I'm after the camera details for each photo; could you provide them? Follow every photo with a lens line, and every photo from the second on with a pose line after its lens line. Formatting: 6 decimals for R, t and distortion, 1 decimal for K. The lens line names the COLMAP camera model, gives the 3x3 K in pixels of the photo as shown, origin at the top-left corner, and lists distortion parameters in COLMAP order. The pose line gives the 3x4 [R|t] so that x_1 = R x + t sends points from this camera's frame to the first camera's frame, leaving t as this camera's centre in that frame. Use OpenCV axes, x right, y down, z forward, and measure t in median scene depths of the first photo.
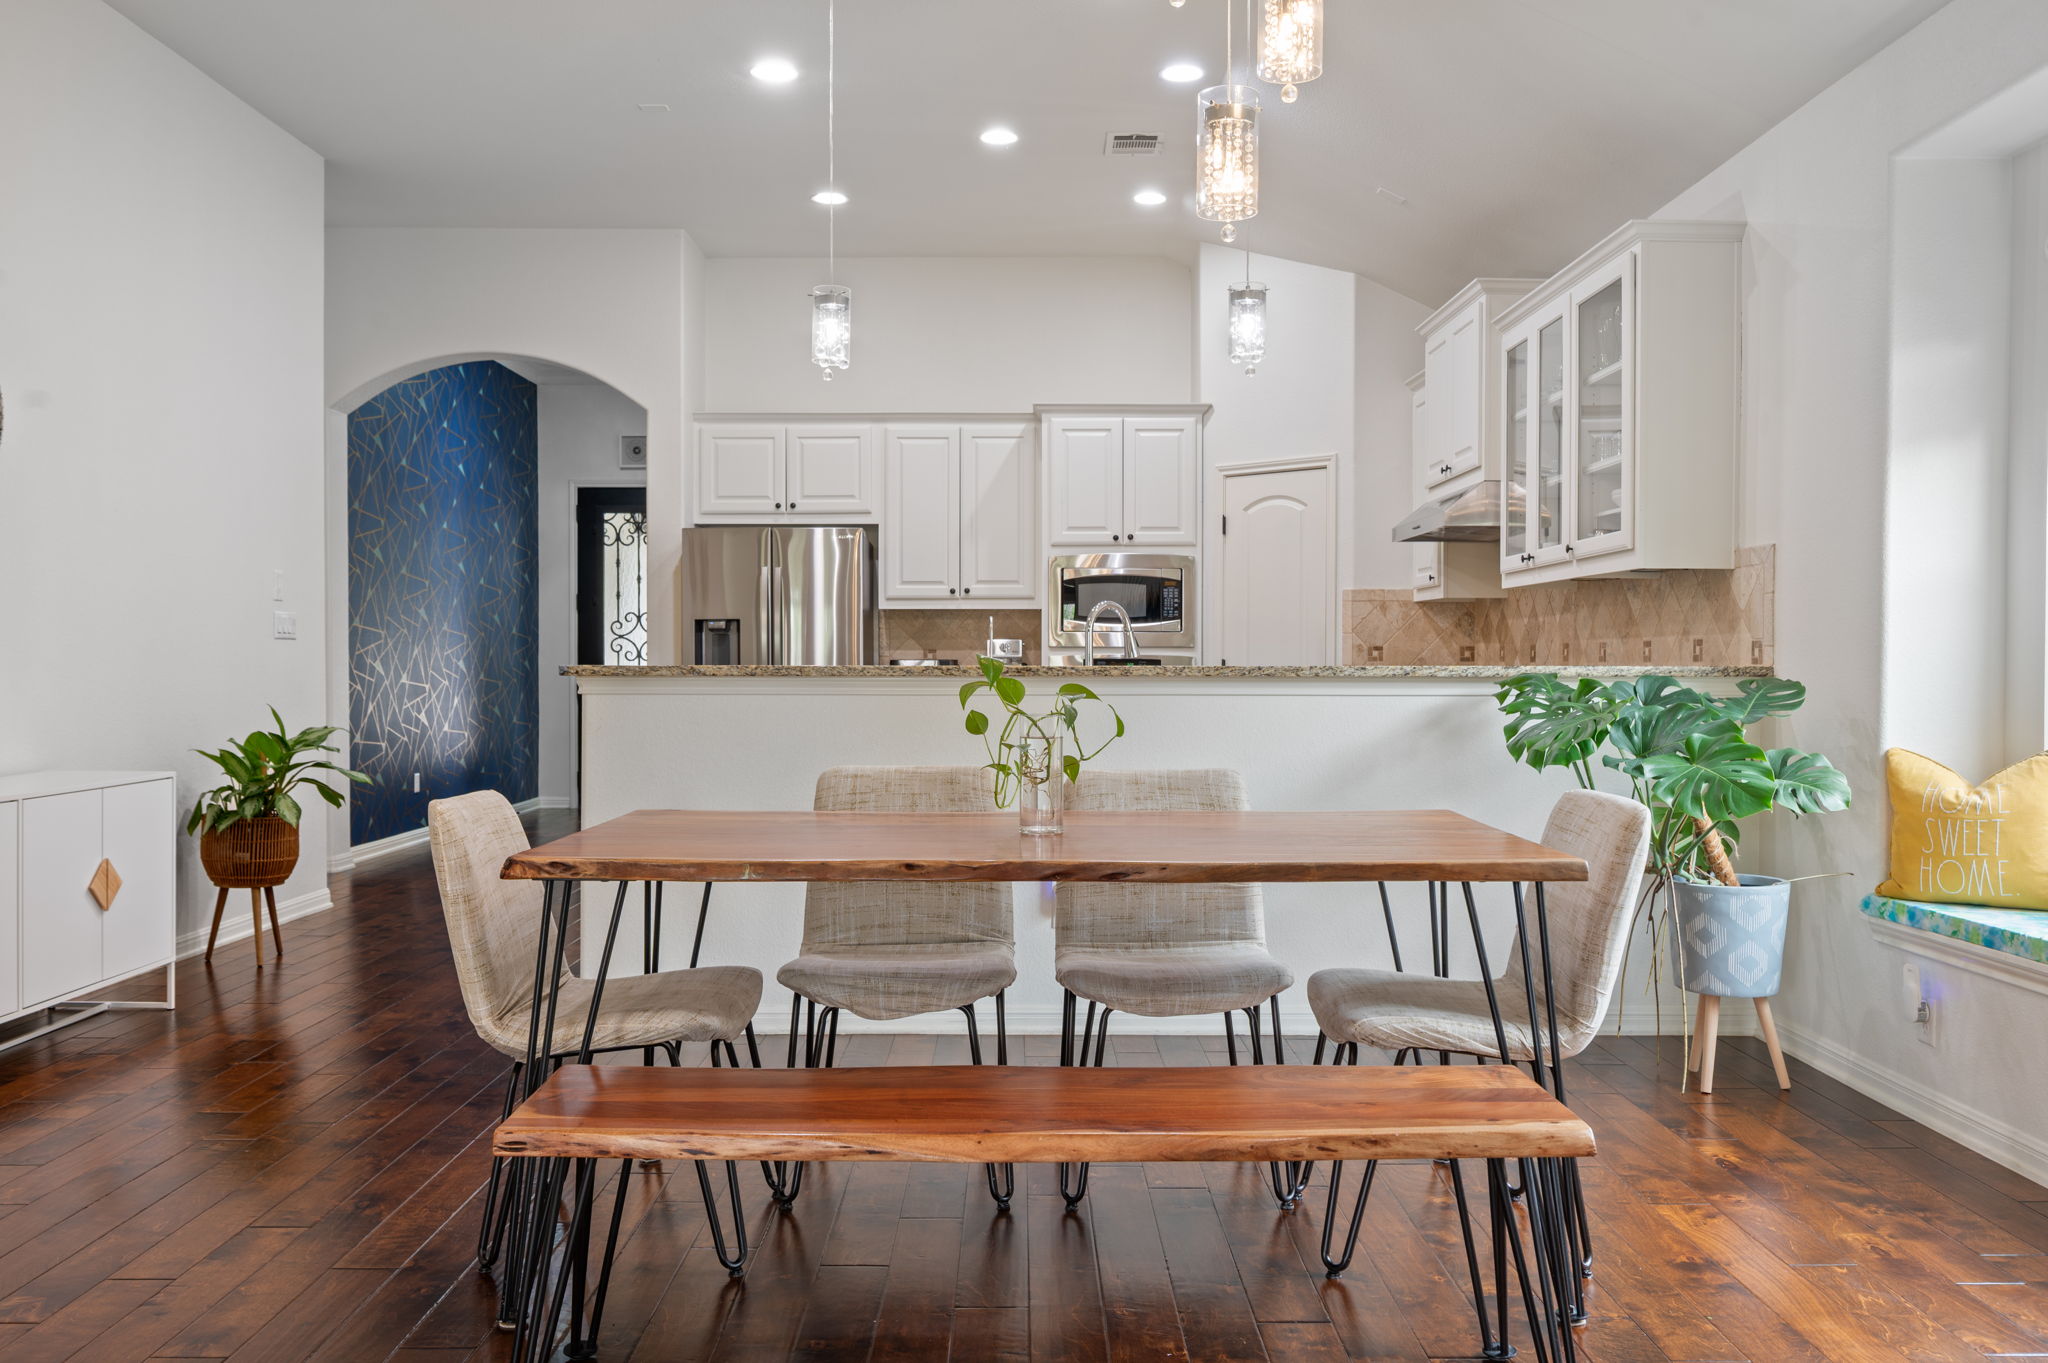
lens RADIAL K [[1665.6, 0, 1030.2], [0, 1665.6, 670.0], [0, 0, 1]] dist [0.015524, 0.003961]
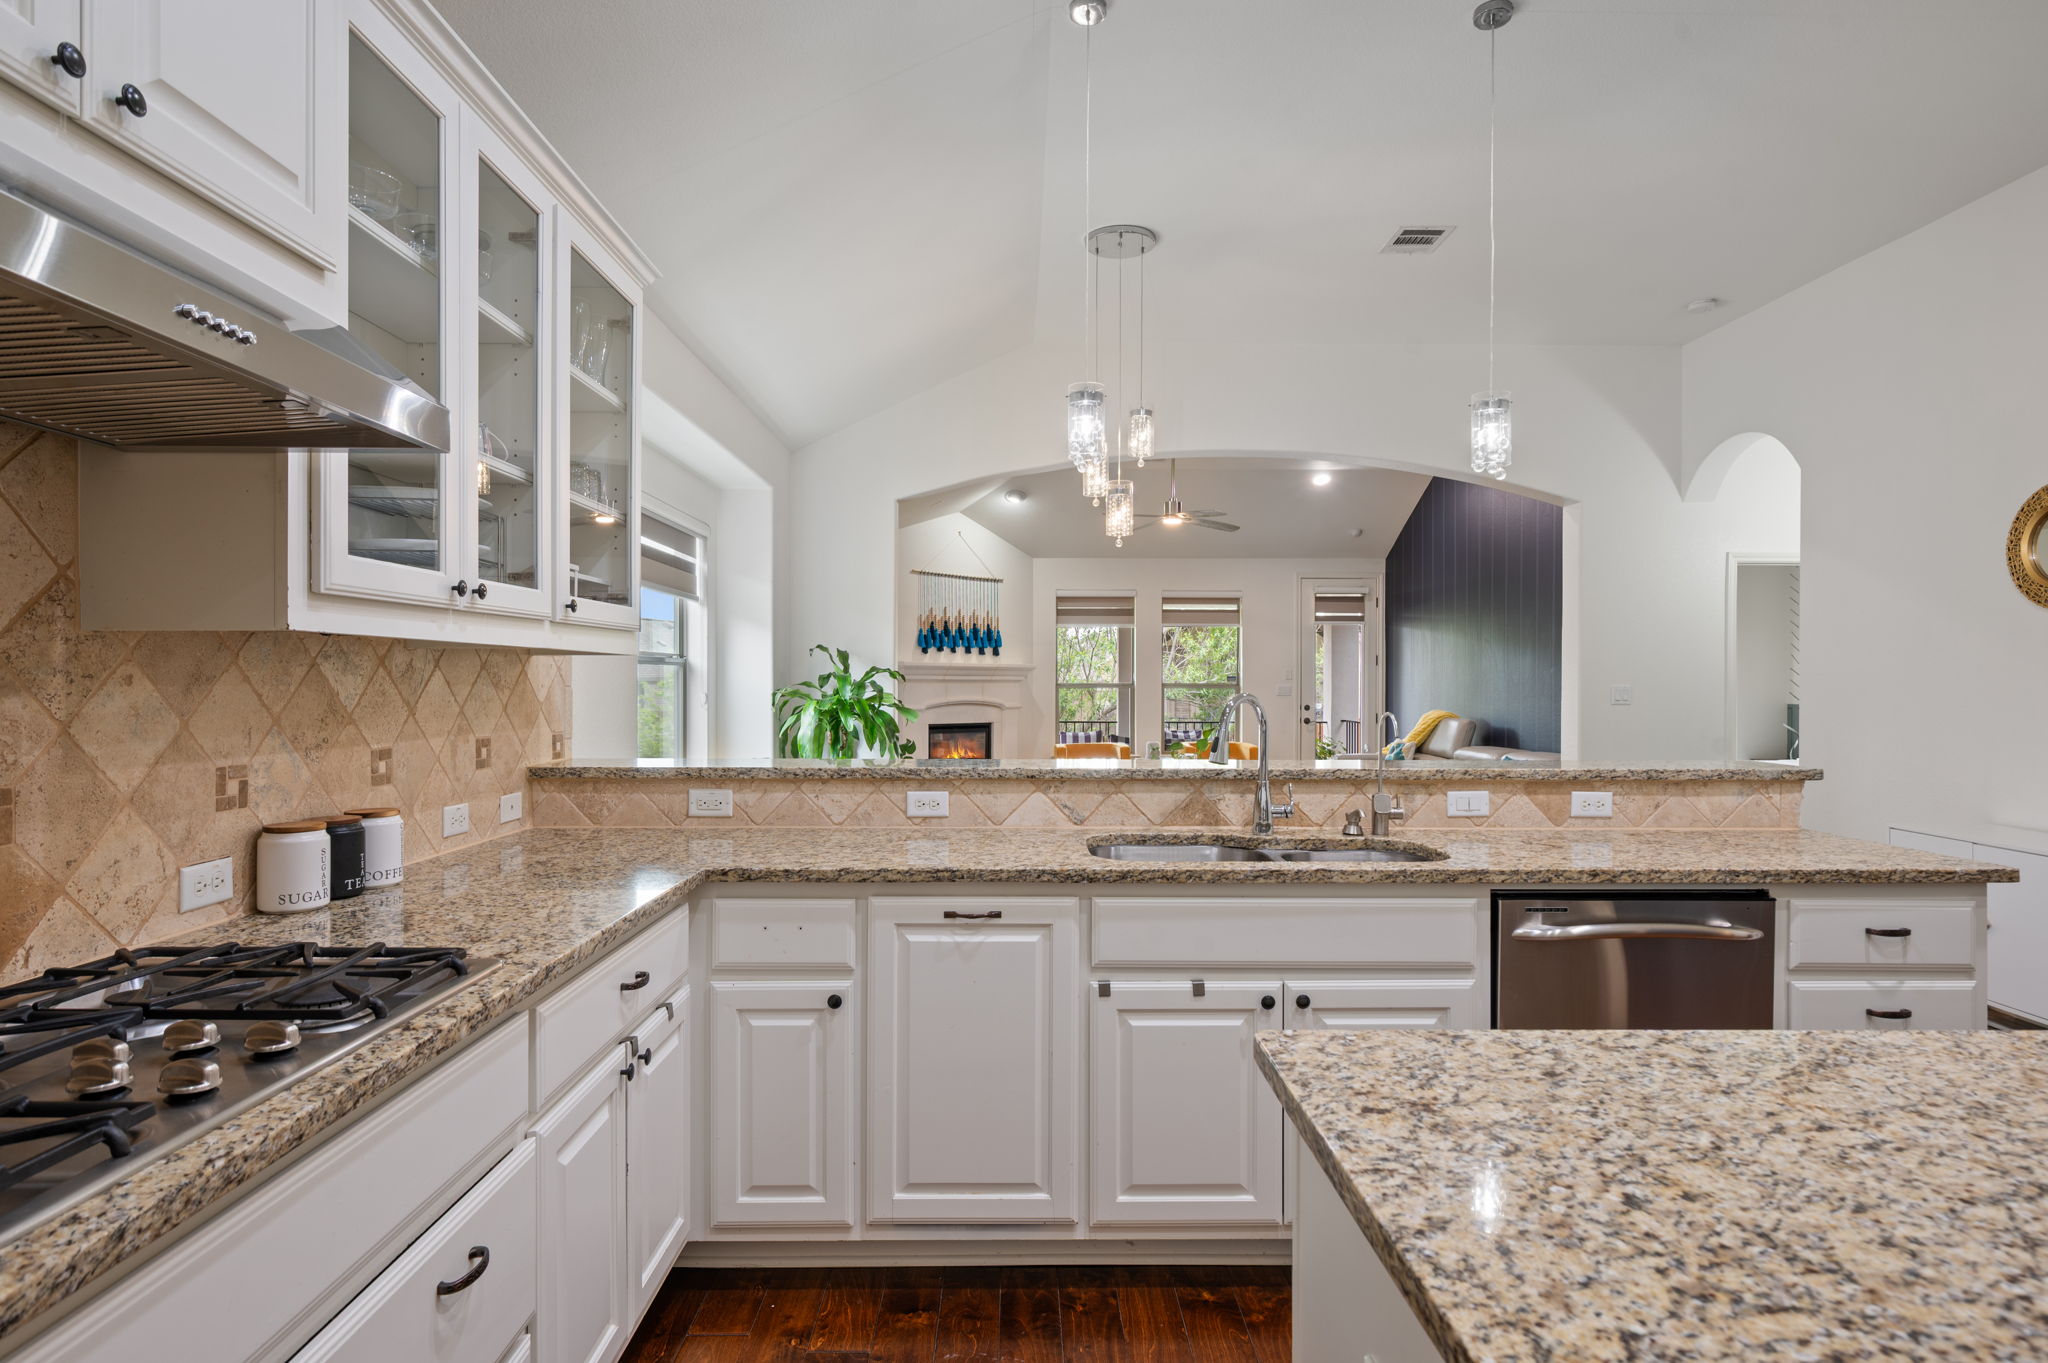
lens RADIAL K [[1101.6, 0, 1028.3], [0, 1101.6, 681.4], [0, 0, 1]] dist [0.007118, 0.000399]
pose [[-0.999986, -0.002197, -0.004776, 0.133460], [-0.002223, 0.999983, 0.005467, -0.043108], [0.004764, 0.005478, -0.999974, 1.350996]]
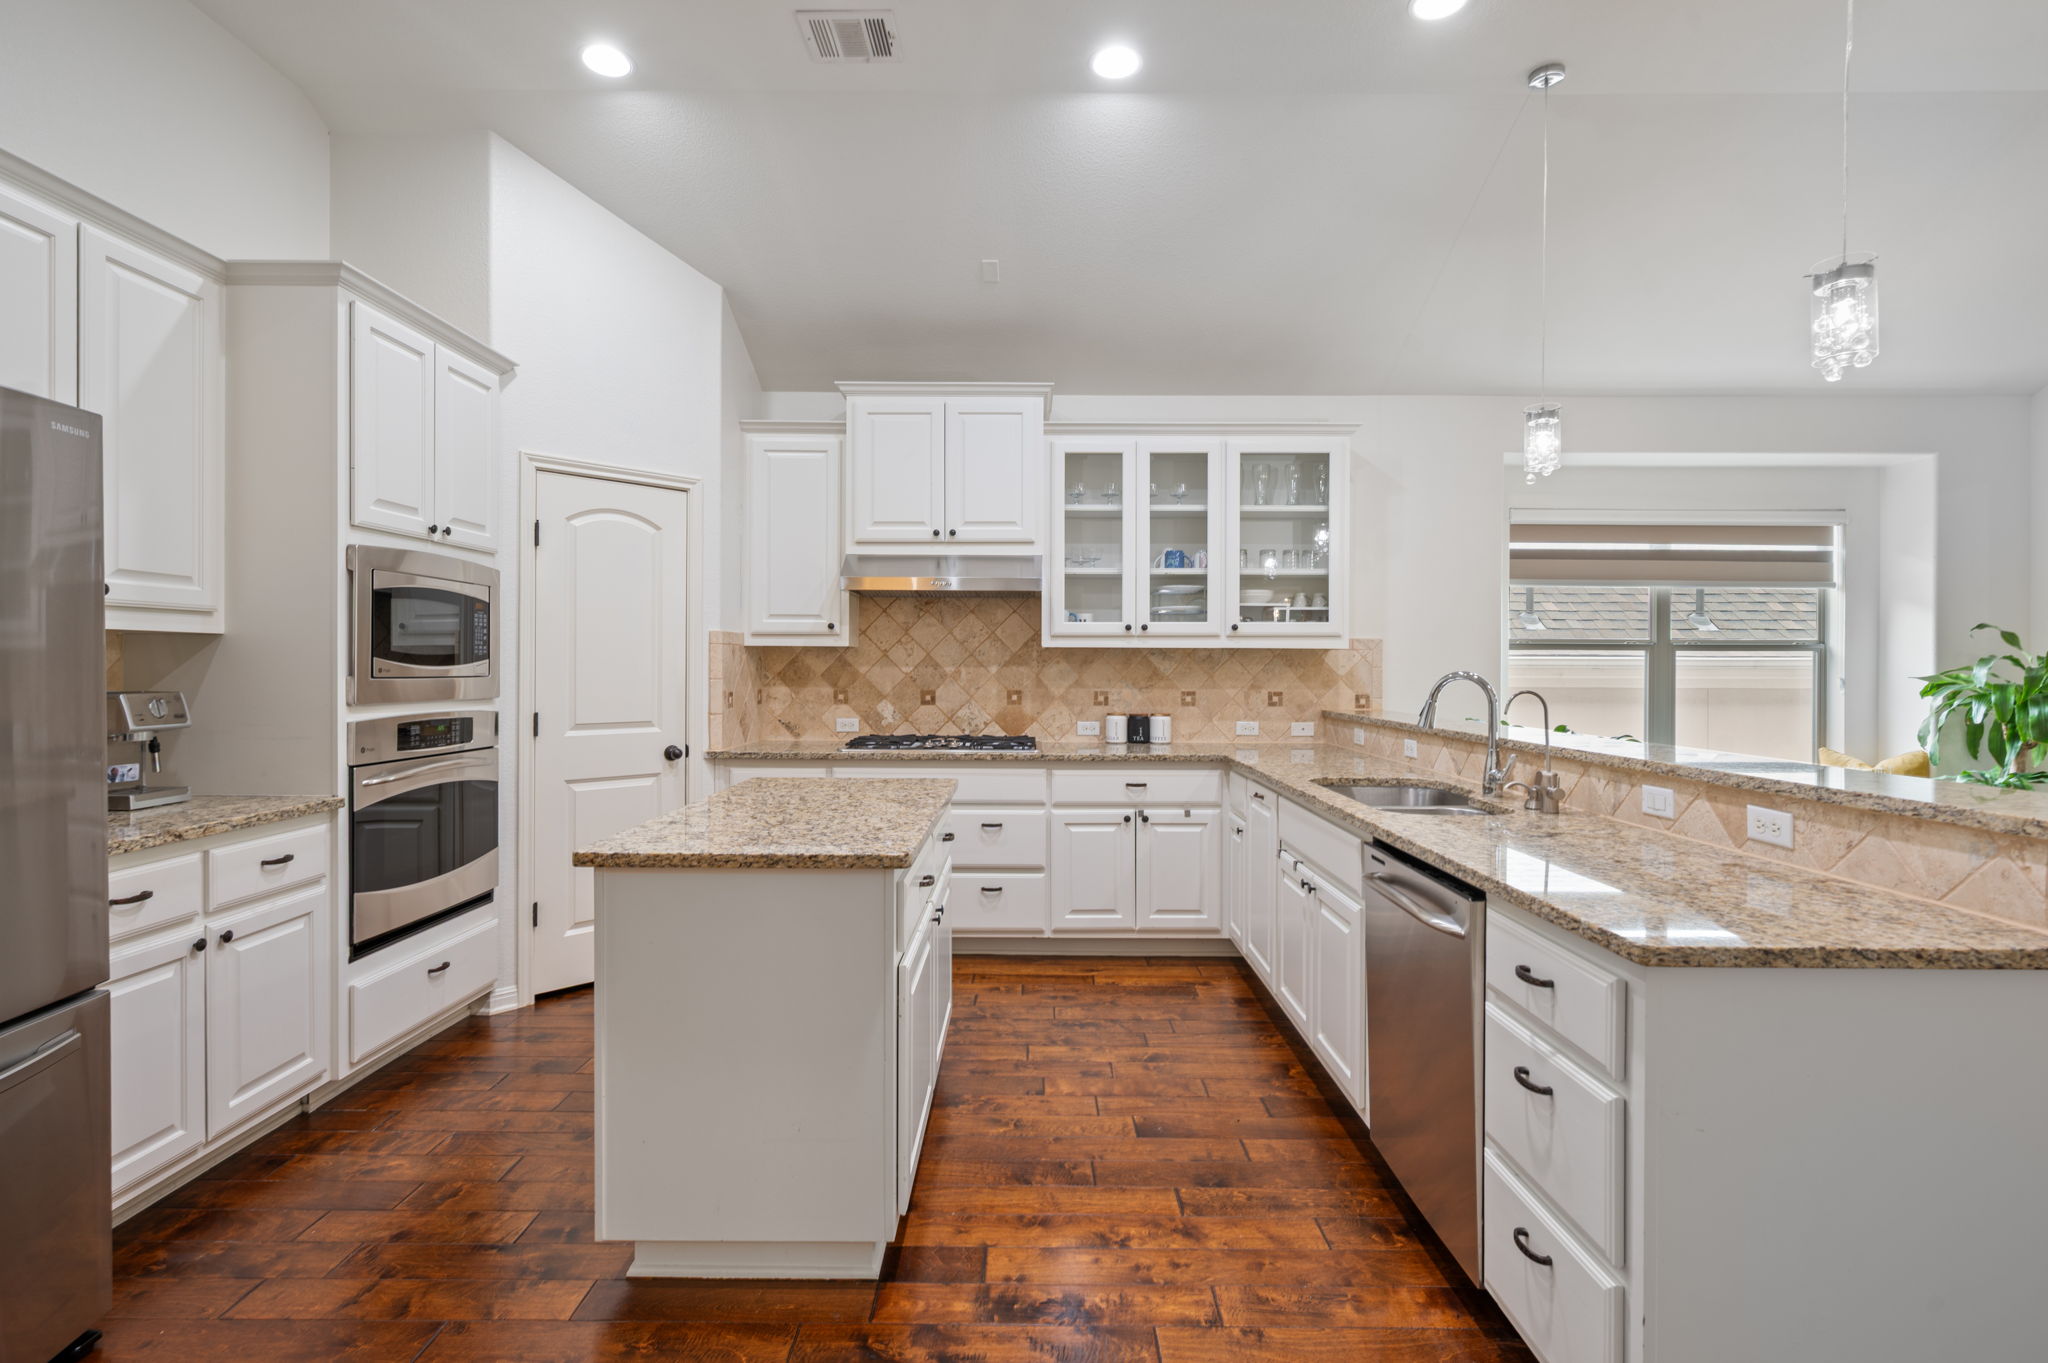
lens RADIAL K [[946.1, 0, 1022.0], [0, 946.1, 663.8], [0, 0, 1]] dist [-0.004589, 0.000087]
pose [[0.014116, 0.002033, 0.999898, -0.433909], [0.001462, 0.999997, -0.002054, -0.038771], [-0.999899, 0.001490, 0.014113, 1.098780]]
